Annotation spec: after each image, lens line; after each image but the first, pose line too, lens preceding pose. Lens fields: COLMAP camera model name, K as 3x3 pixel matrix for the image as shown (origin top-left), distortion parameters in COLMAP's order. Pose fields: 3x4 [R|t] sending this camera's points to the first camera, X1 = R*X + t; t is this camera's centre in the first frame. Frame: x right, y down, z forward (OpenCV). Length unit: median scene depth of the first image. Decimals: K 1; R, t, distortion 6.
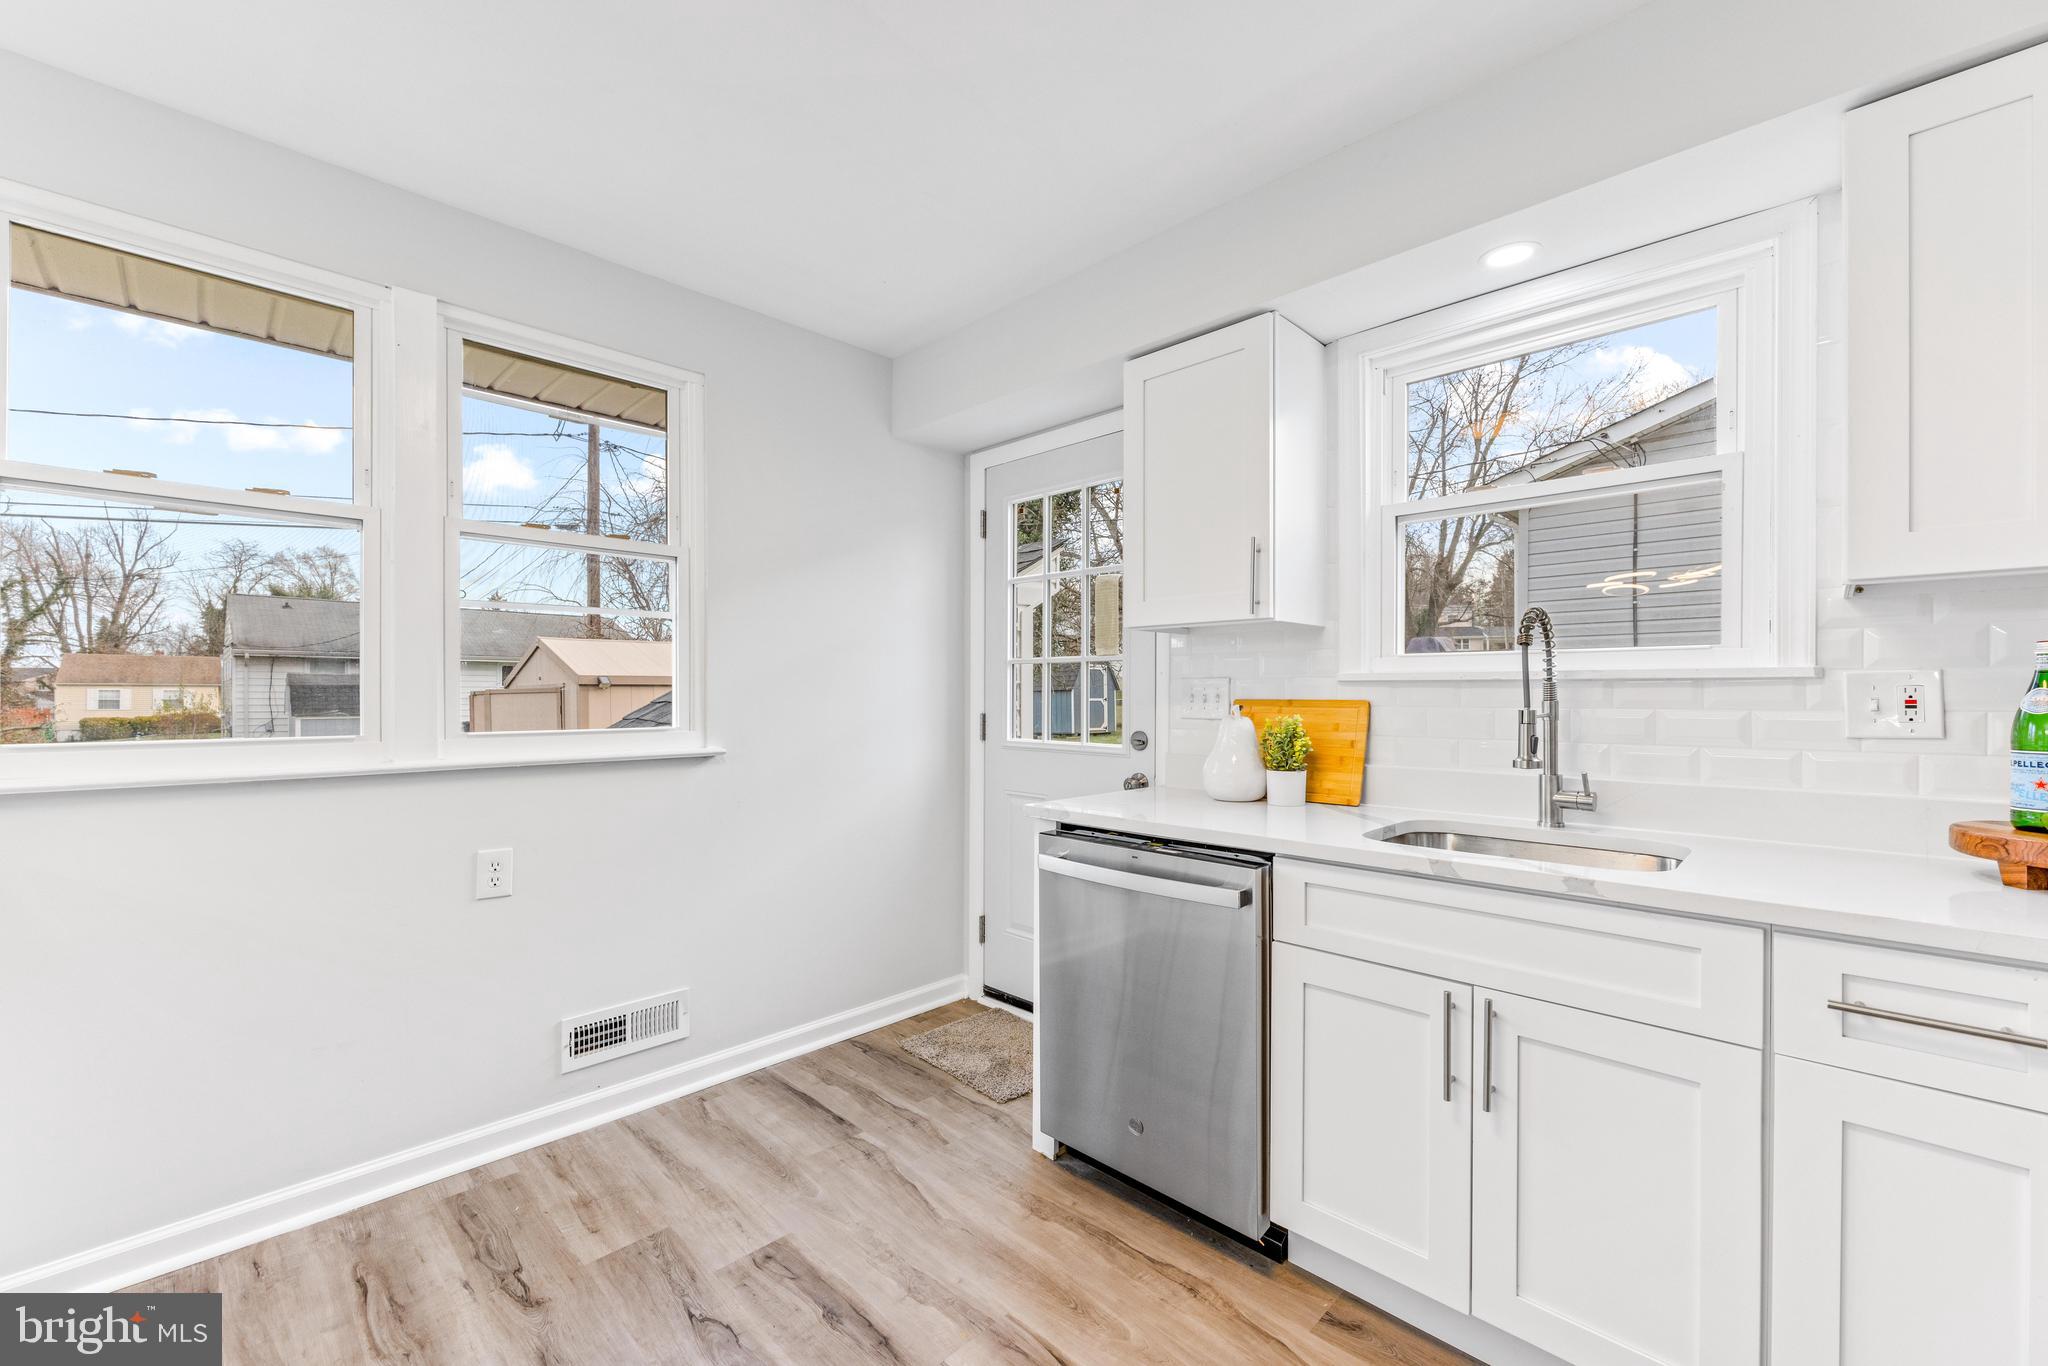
lens RADIAL K [[828.0, 0, 1028.9], [0, 828.0, 692.8], [0, 0, 1]] dist [-0.002405, -0.000261]
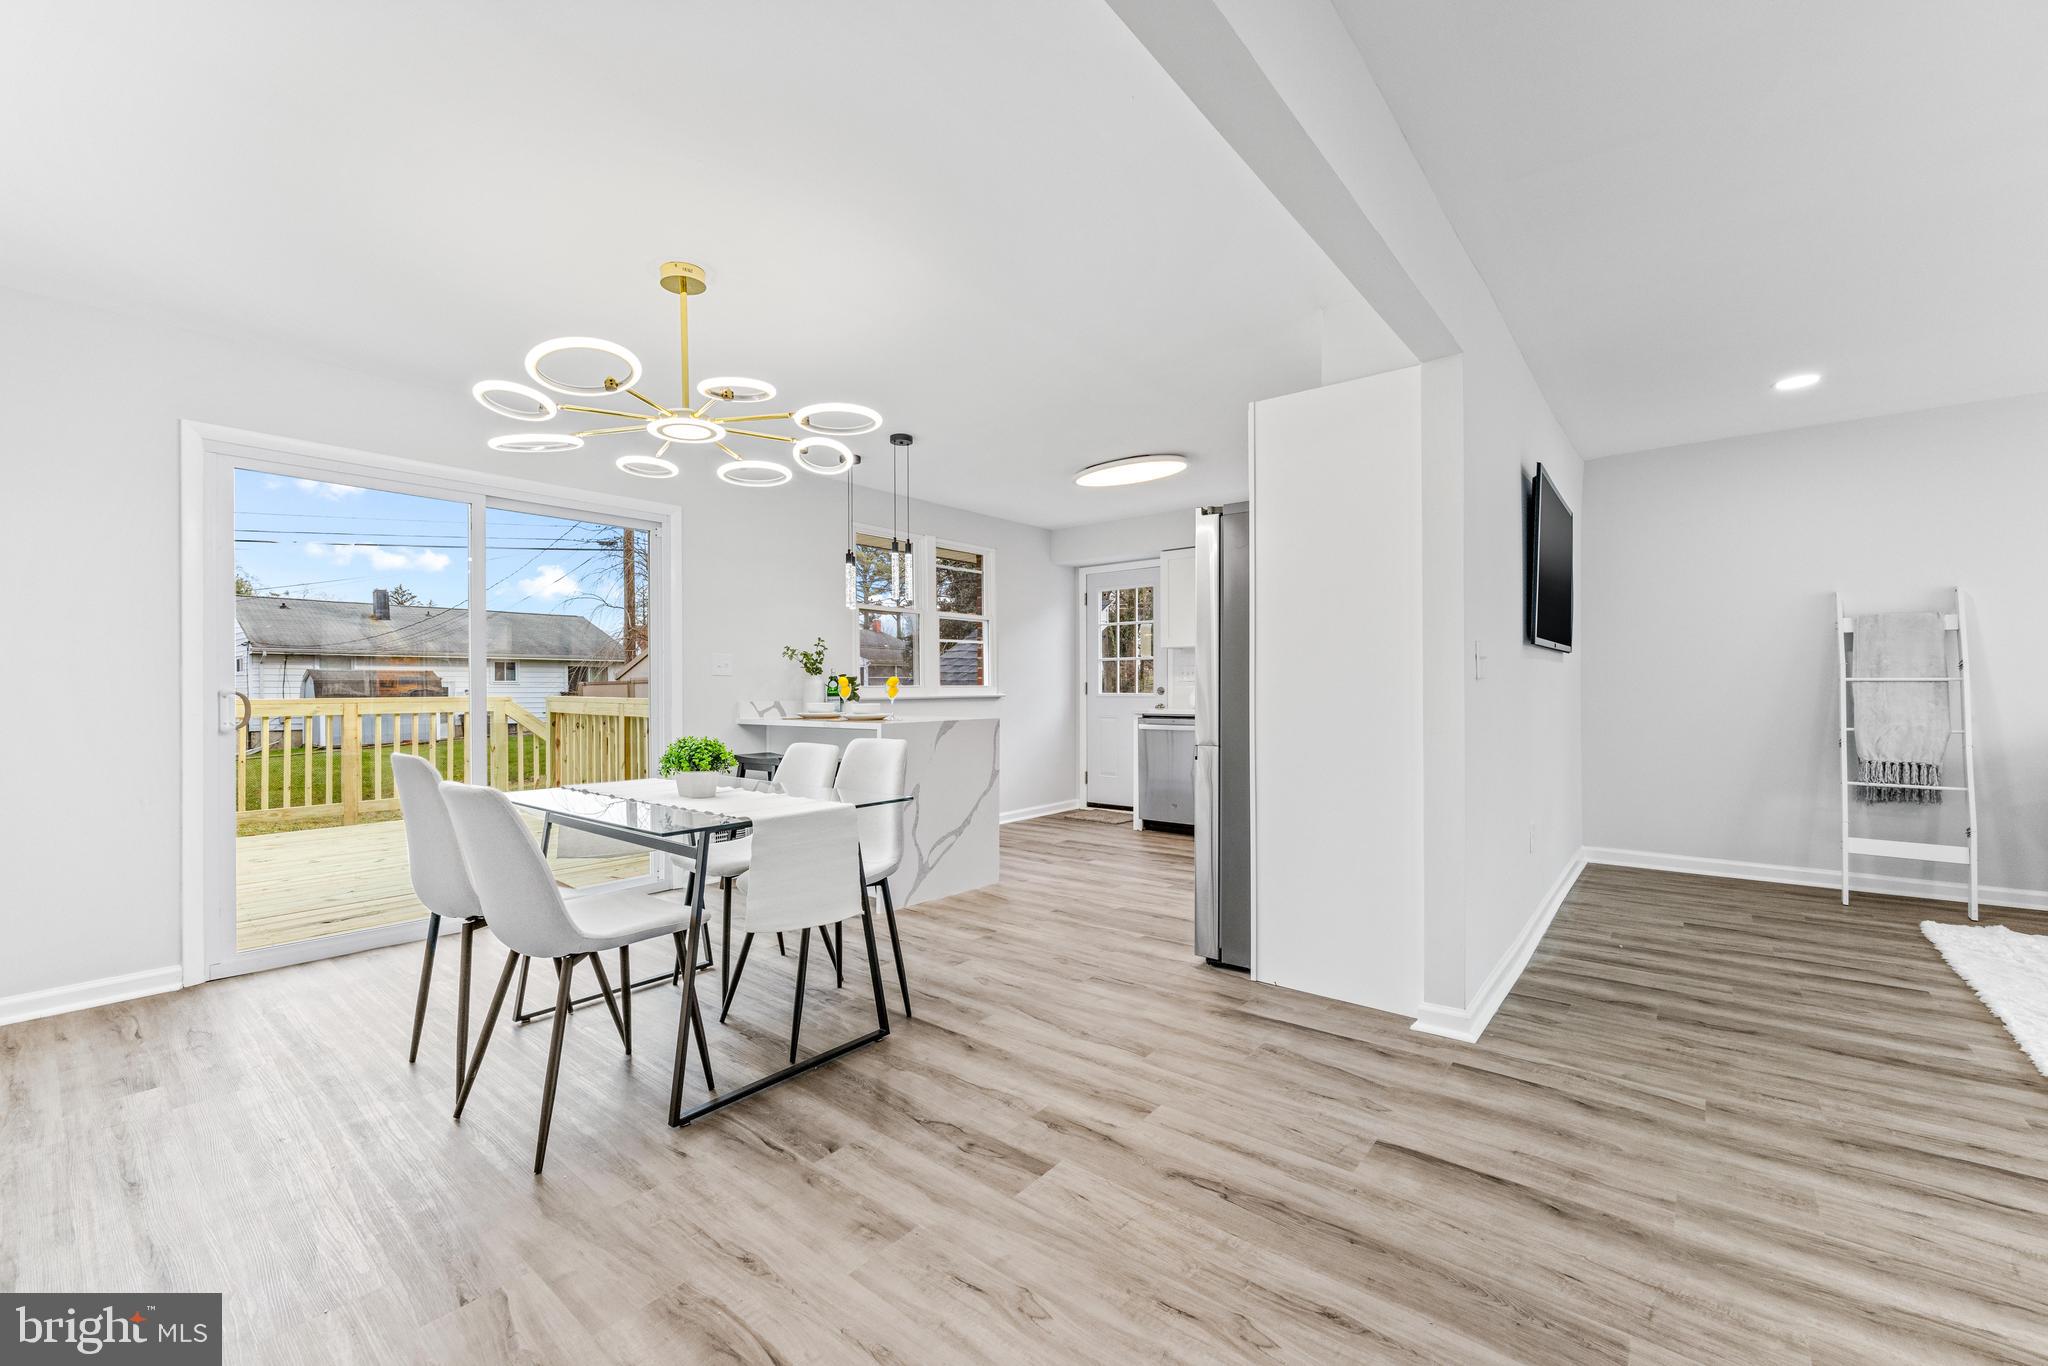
lens RADIAL K [[828.0, 0, 1019.8], [0, 828.0, 688.6], [0, 0, 1]] dist [-0.002405, -0.000261]
pose [[0.996150, -0.006808, 0.087399, -0.639940], [0.006605, 0.999975, 0.002615, 0.052001], [-0.087414, -0.002027, 0.996170, -1.835670]]
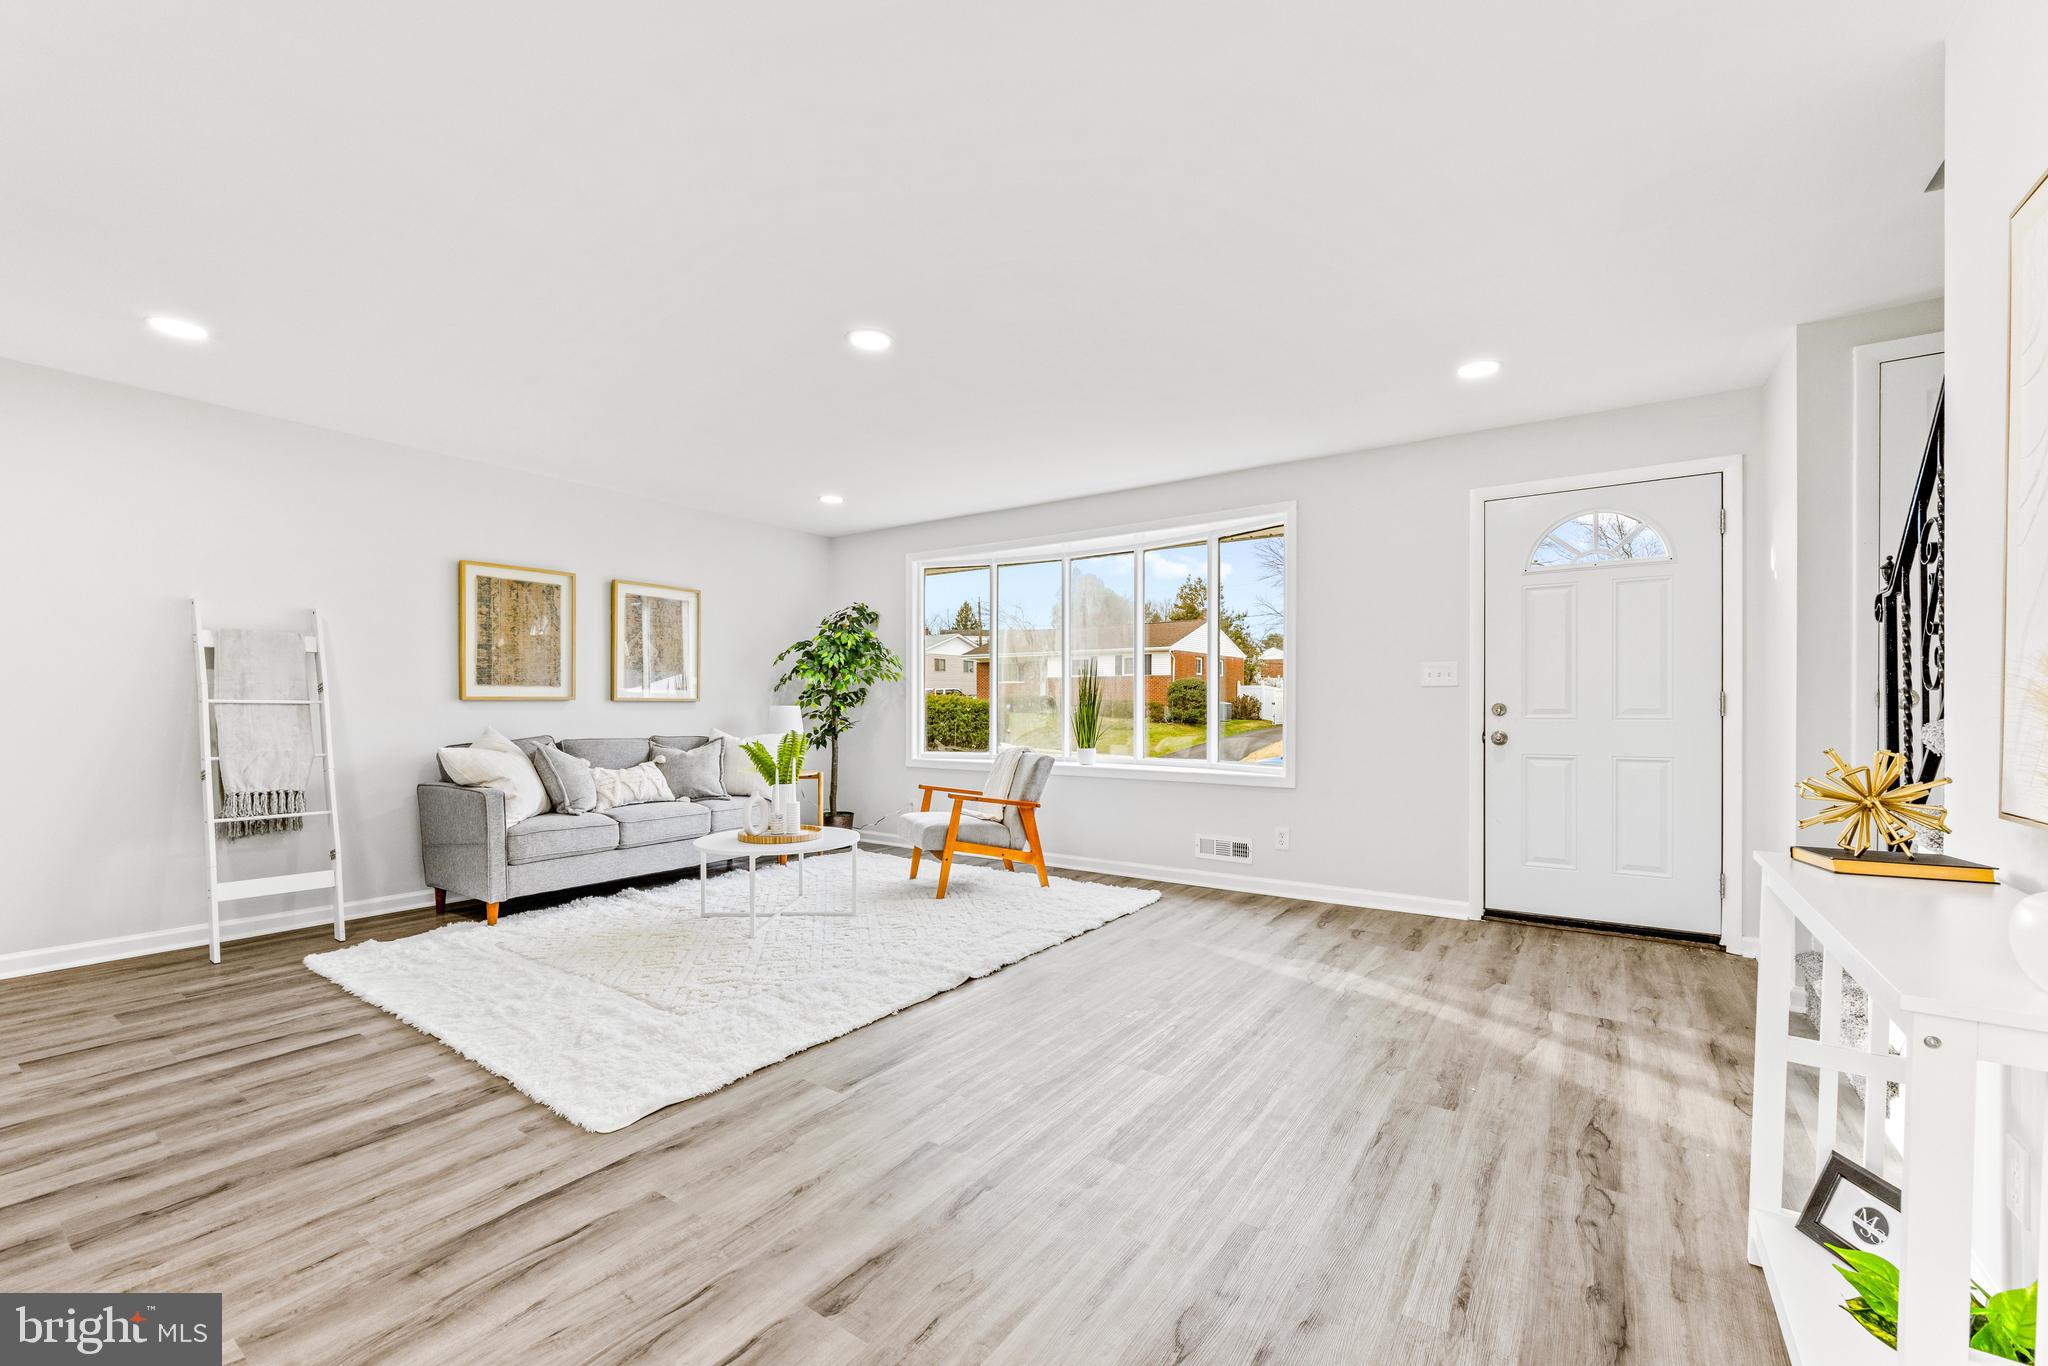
lens RADIAL K [[828.0, 0, 1030.9], [0, 828.0, 725.9], [0, 0, 1]] dist [-0.002405, -0.000261]
pose [[-0.175754, -0.027581, 0.984048, -0.478659], [-0.002981, 0.999618, 0.027485, 0.047213], [-0.984430, 0.001897, -0.175769, -1.431838]]
